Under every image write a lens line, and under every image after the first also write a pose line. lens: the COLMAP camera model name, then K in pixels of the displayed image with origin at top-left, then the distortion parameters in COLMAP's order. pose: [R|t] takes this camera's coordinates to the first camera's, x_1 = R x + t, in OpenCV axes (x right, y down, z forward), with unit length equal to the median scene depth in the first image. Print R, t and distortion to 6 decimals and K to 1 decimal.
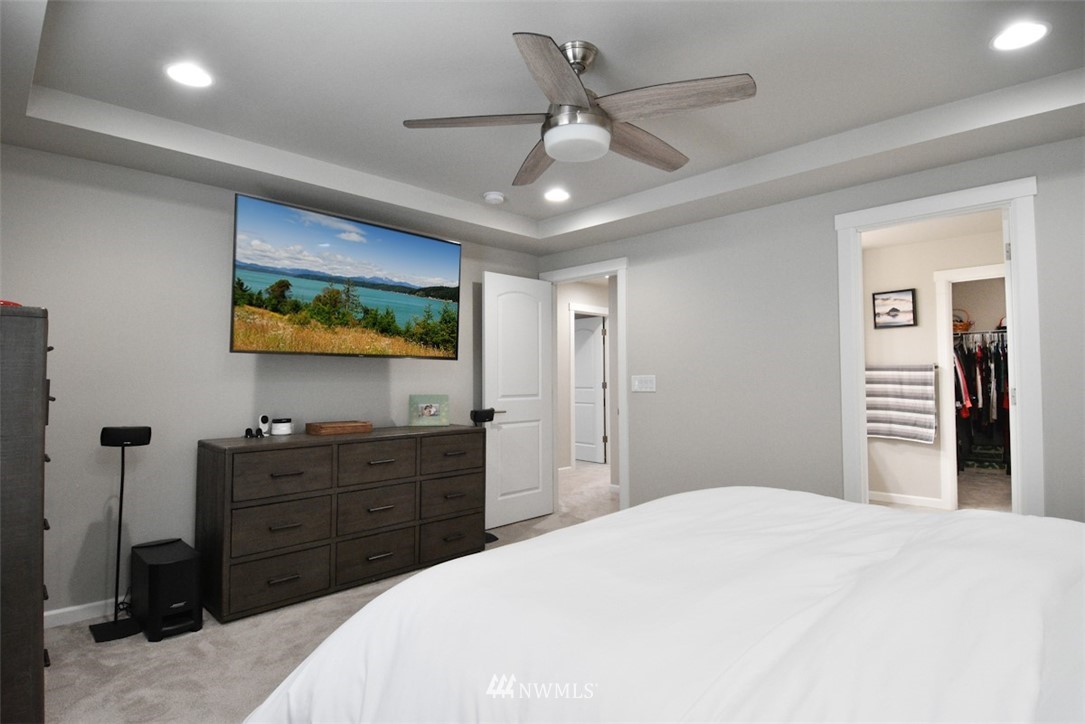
lens RADIAL K [[566.0, 0, 549.5], [0, 566.0, 361.8], [0, 0, 1]] dist [0.002322, -0.000793]
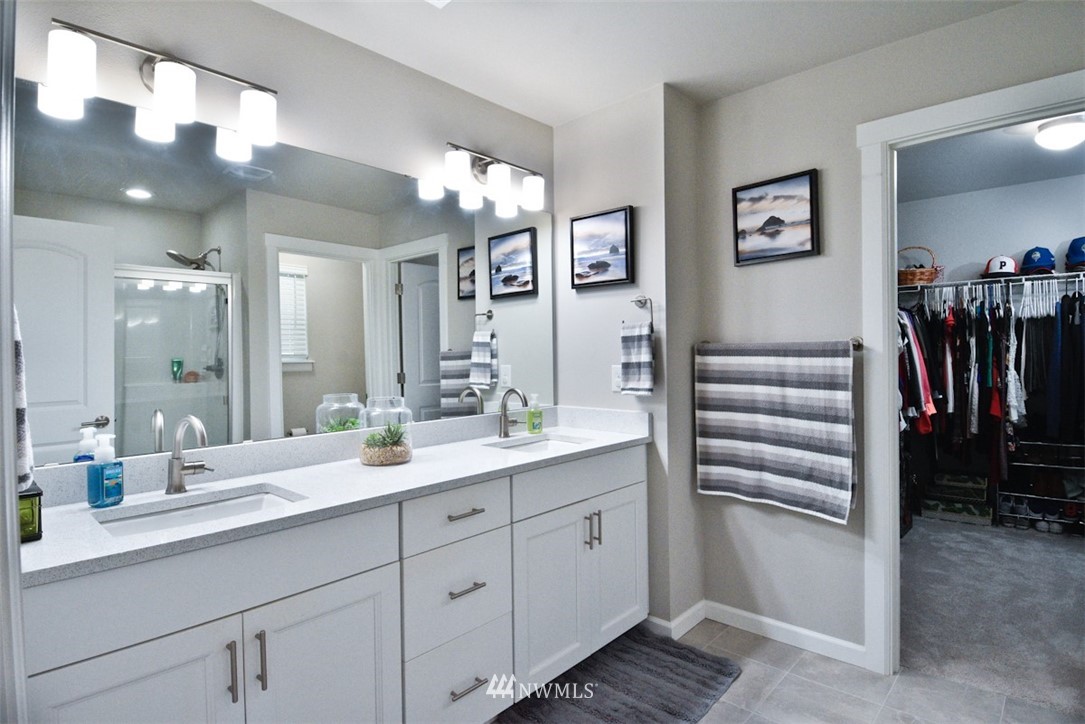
lens RADIAL K [[566.0, 0, 535.9], [0, 566.0, 358.0], [0, 0, 1]] dist [0.002322, -0.000793]
pose [[0.999671, -0.006969, 0.024695, 0.405201], [0.006007, 0.999229, 0.038790, -0.000544], [-0.024946, -0.038629, 0.998942, 0.545204]]
